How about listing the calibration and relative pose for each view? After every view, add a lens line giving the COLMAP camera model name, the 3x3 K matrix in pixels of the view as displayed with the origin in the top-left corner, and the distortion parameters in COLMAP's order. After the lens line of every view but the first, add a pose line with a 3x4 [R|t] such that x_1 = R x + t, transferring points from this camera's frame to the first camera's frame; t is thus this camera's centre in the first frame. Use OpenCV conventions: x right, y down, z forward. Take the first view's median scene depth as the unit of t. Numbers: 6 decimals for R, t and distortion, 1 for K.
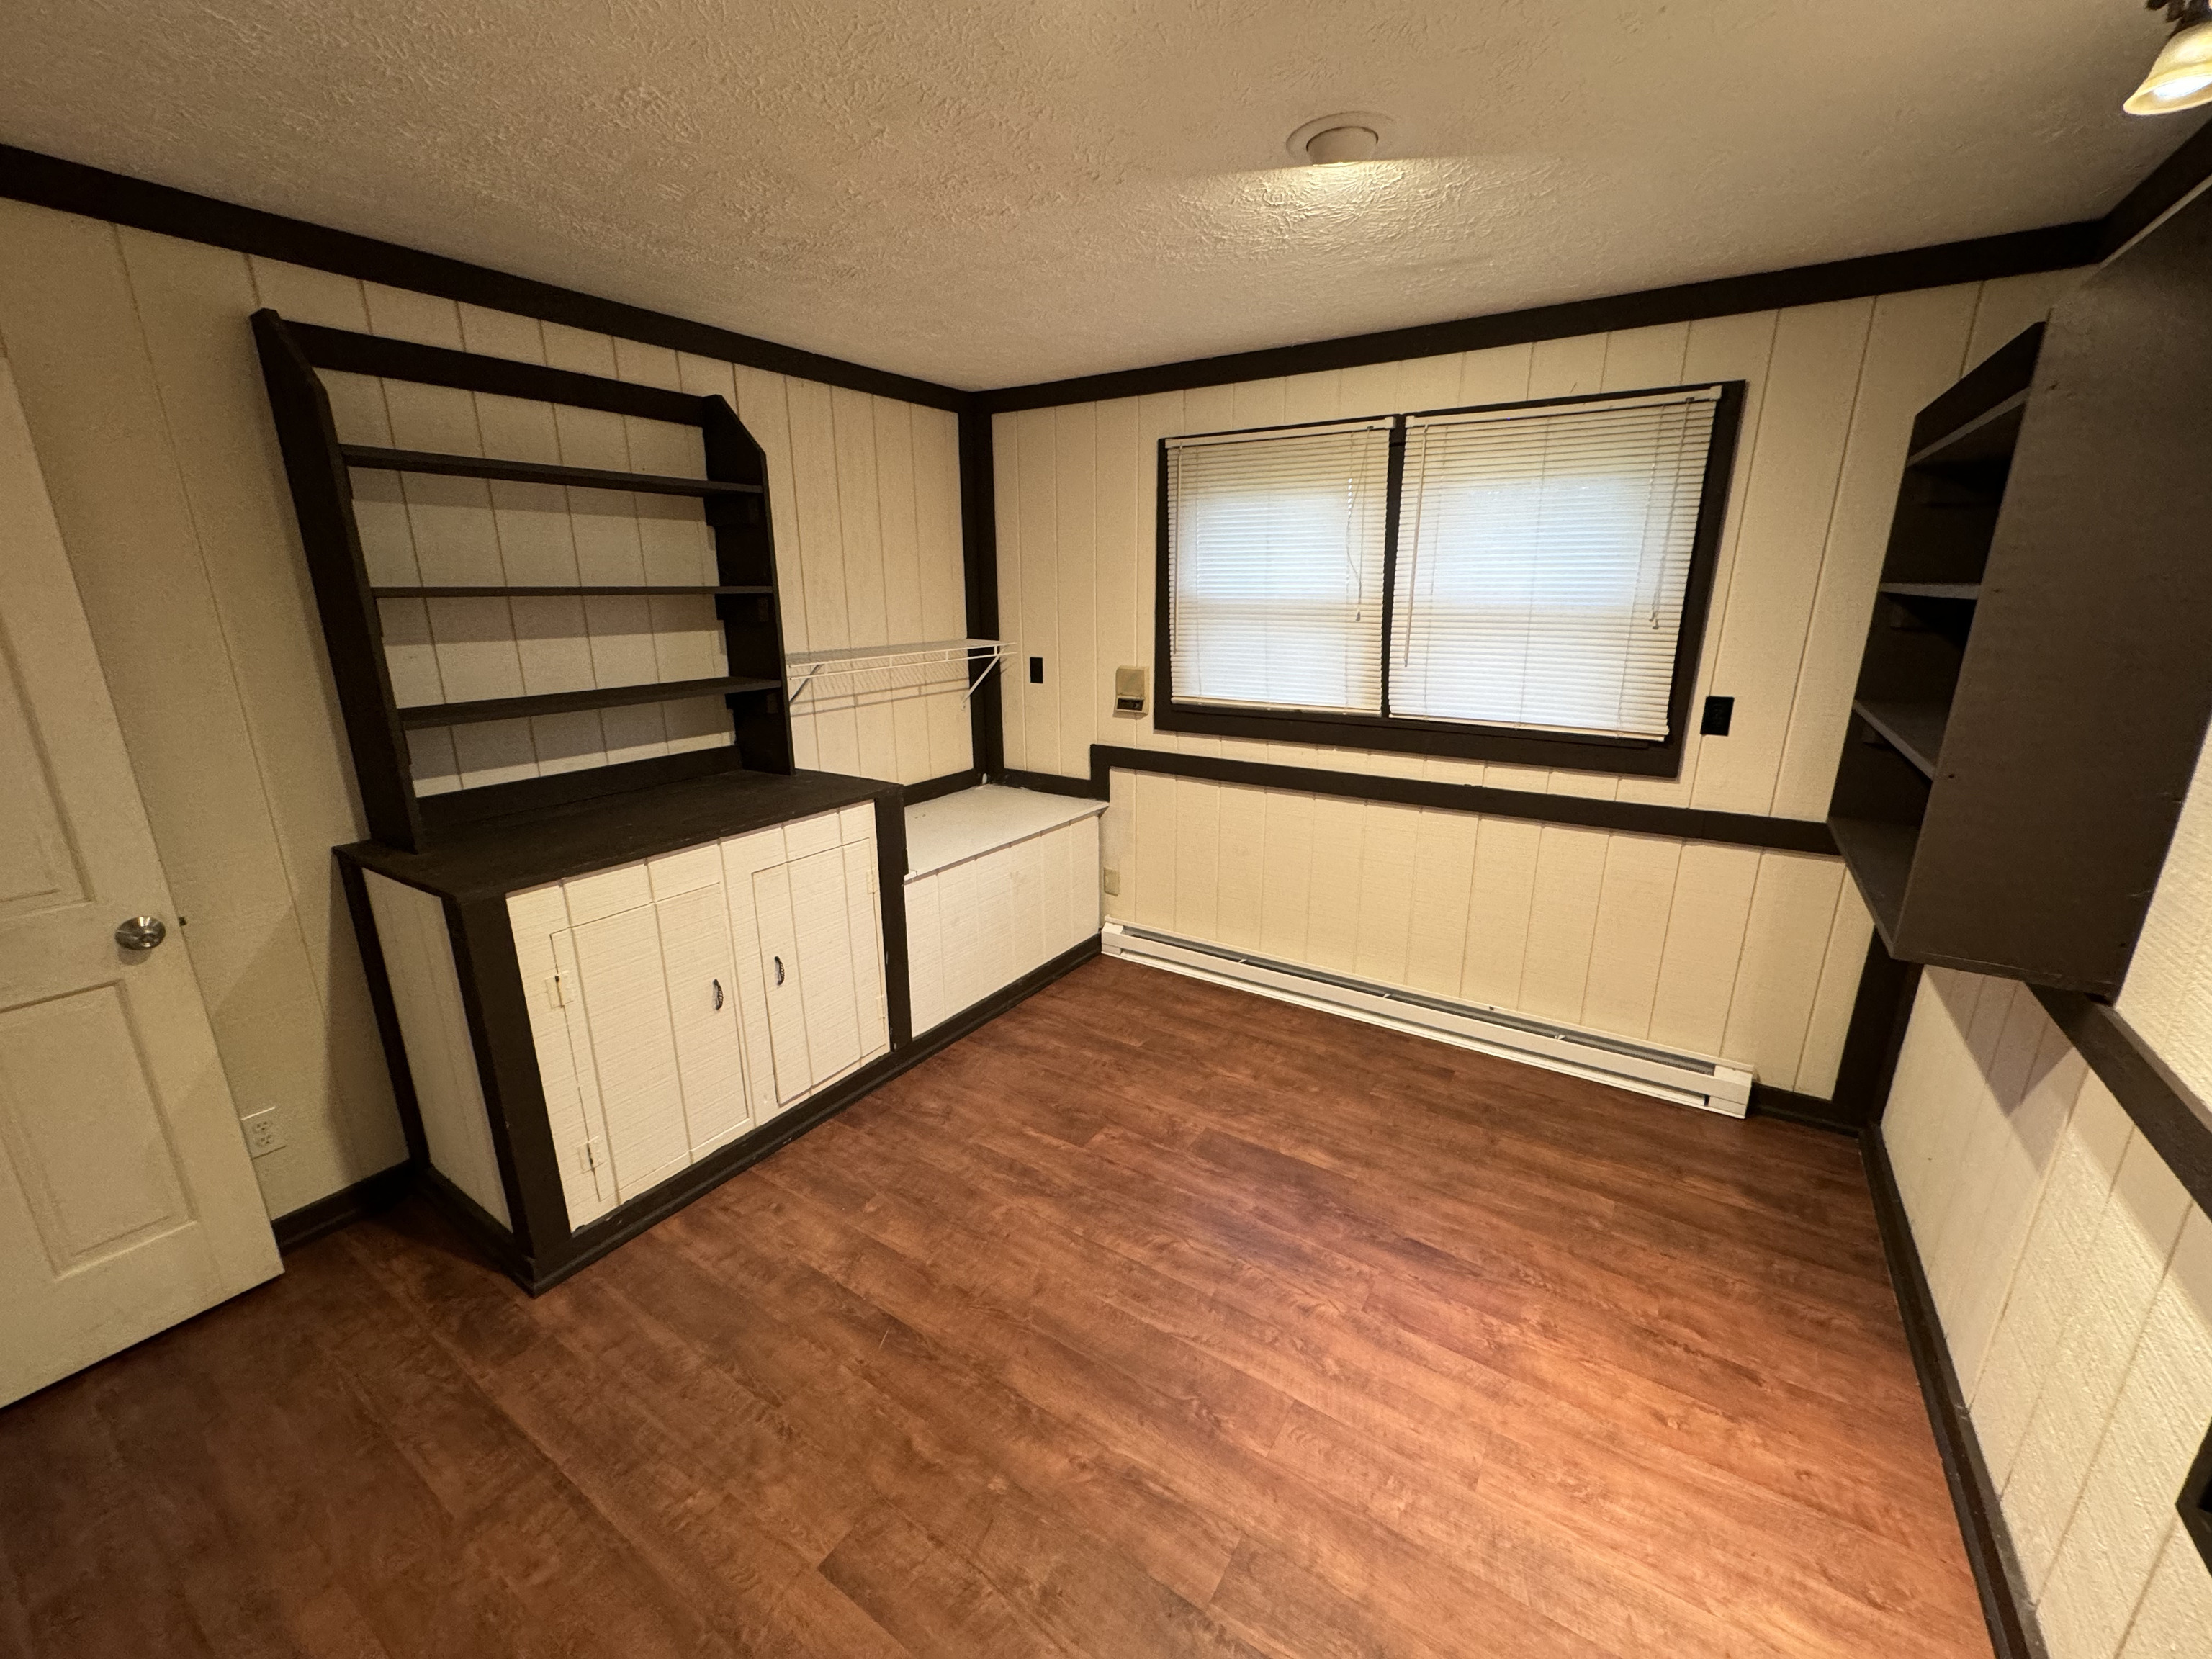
lens RADIAL K [[878.9, 0, 1106.0], [0, 878.9, 829.5], [0, 0, 1]] dist [-0.000738, 0.000723]
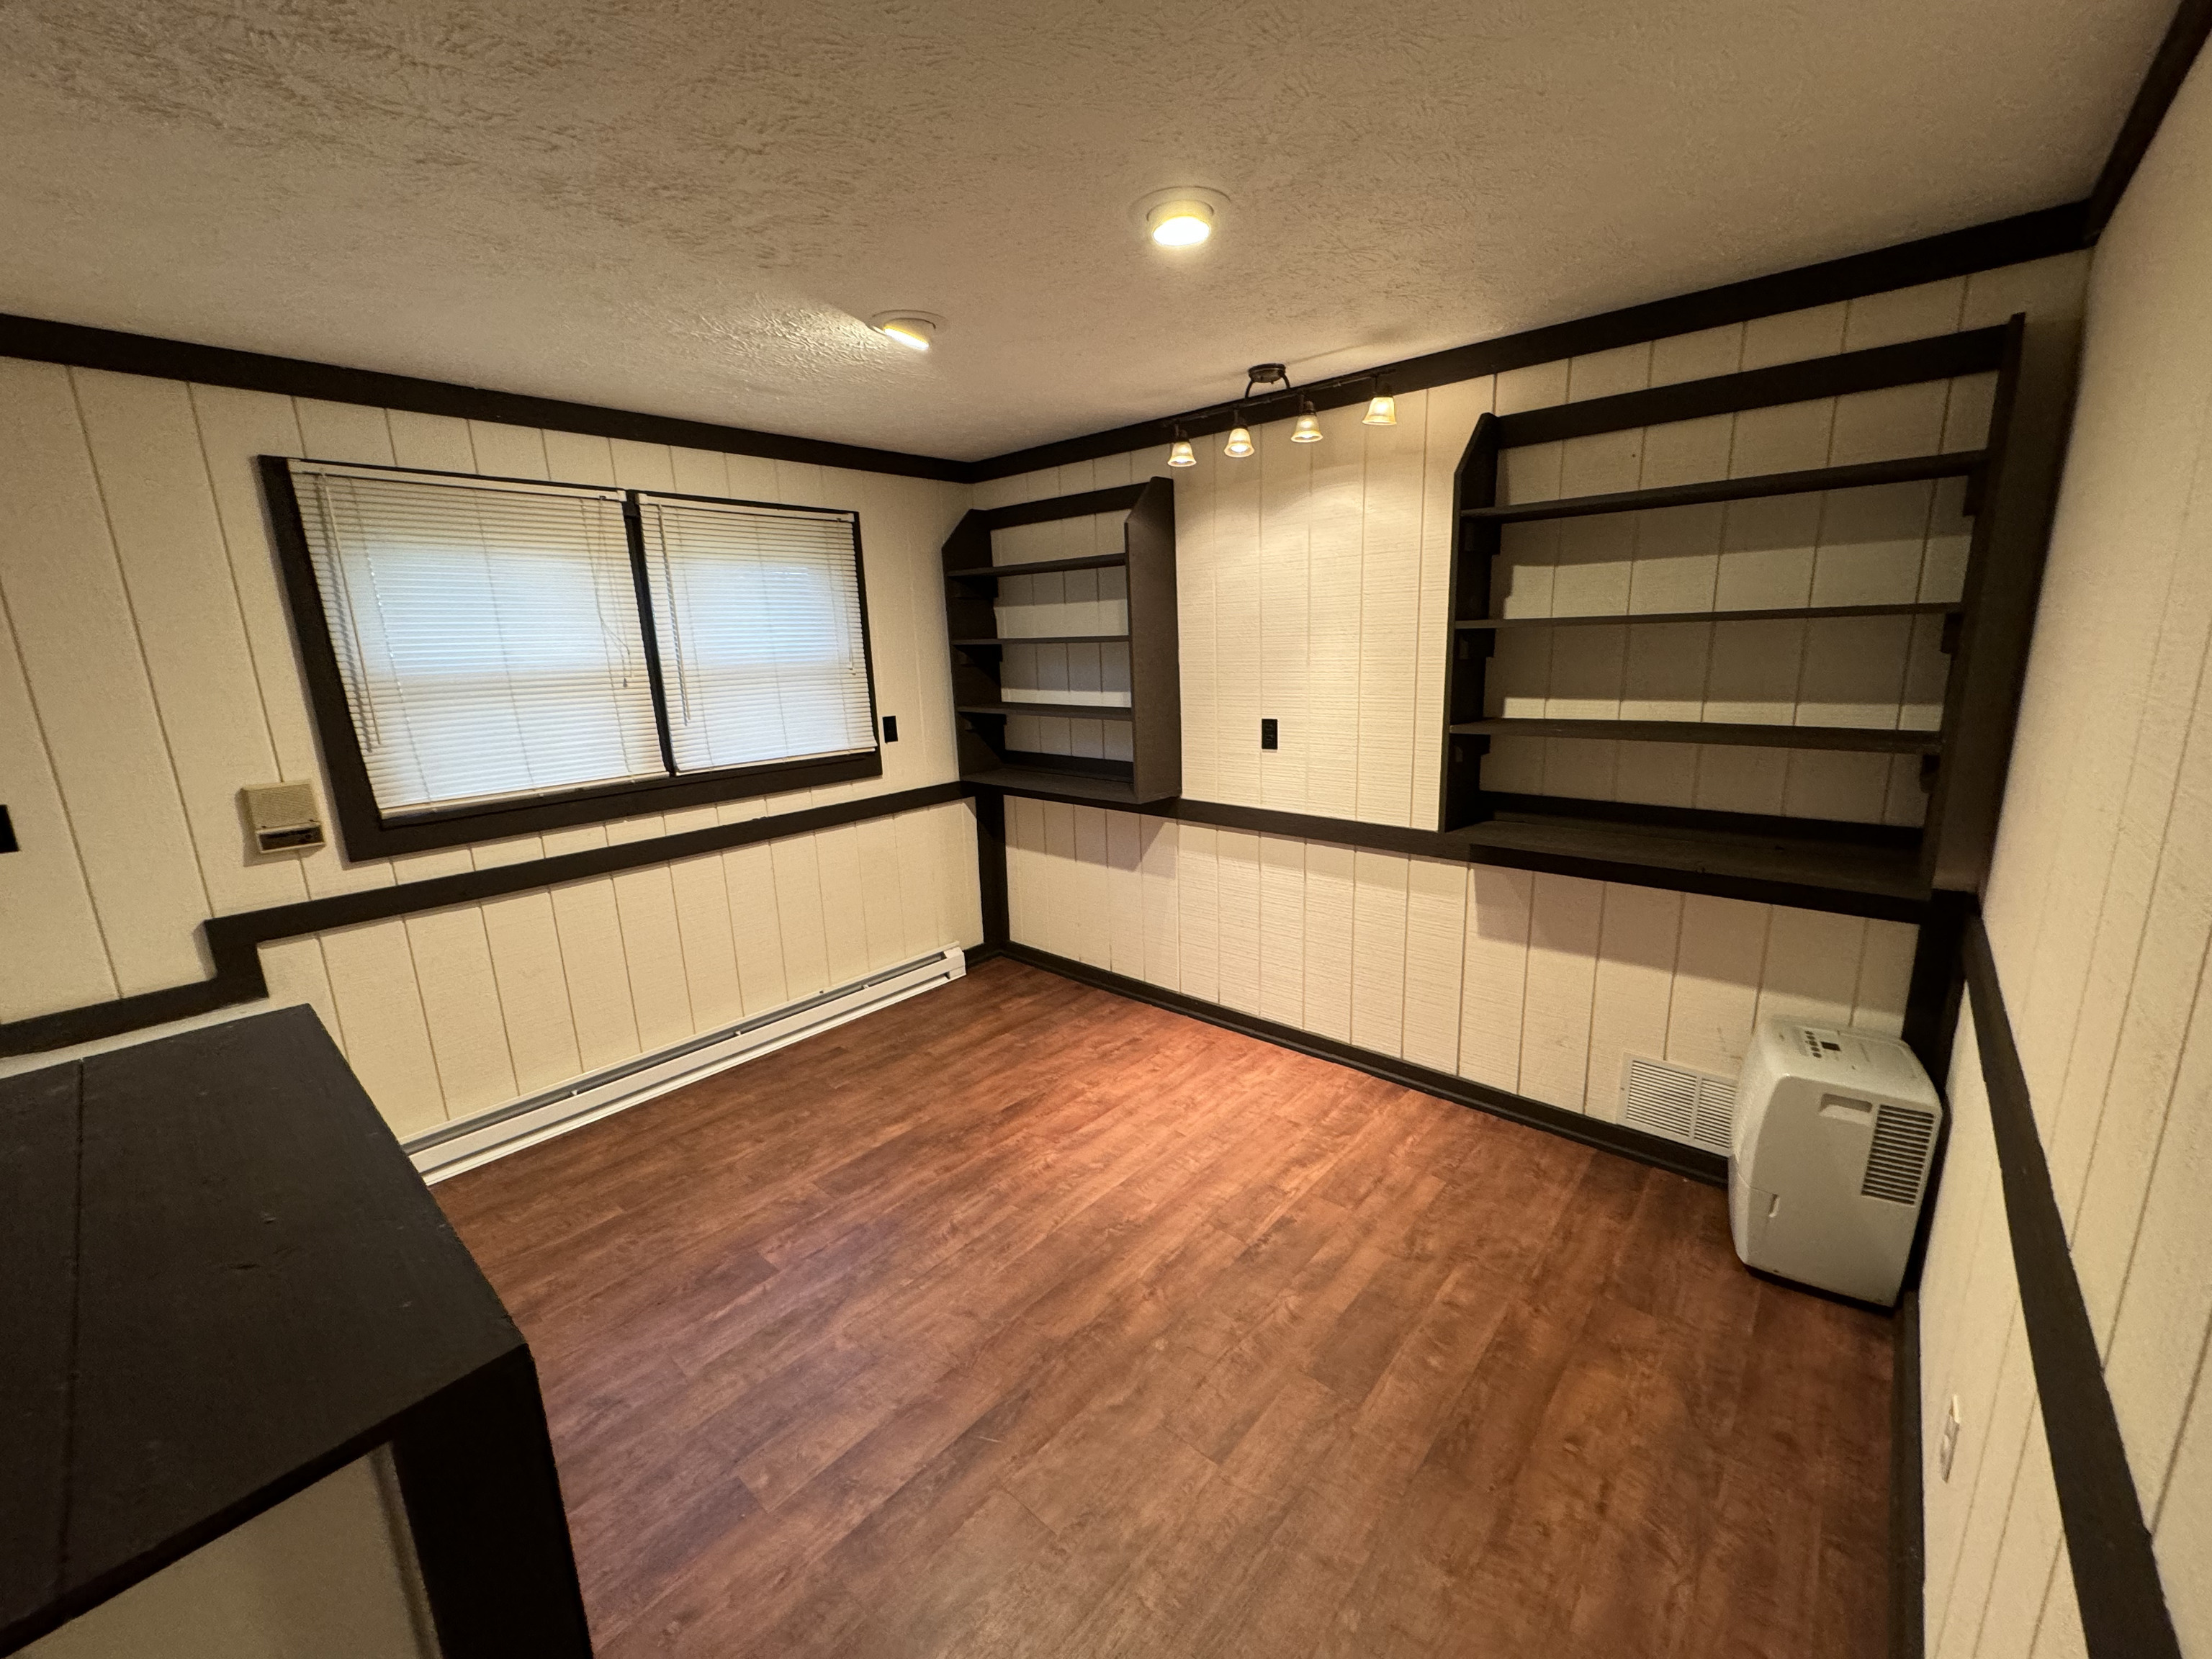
lens RADIAL K [[878.9, 0, 1106.0], [0, 878.9, 829.5], [0, 0, 1]] dist [-0.000738, 0.000723]
pose [[0.145312, -0.213835, 0.966002, -0.774873], [0.295645, 0.941140, 0.163859, -0.110311], [-0.944182, 0.261783, 0.199978, 0.414619]]
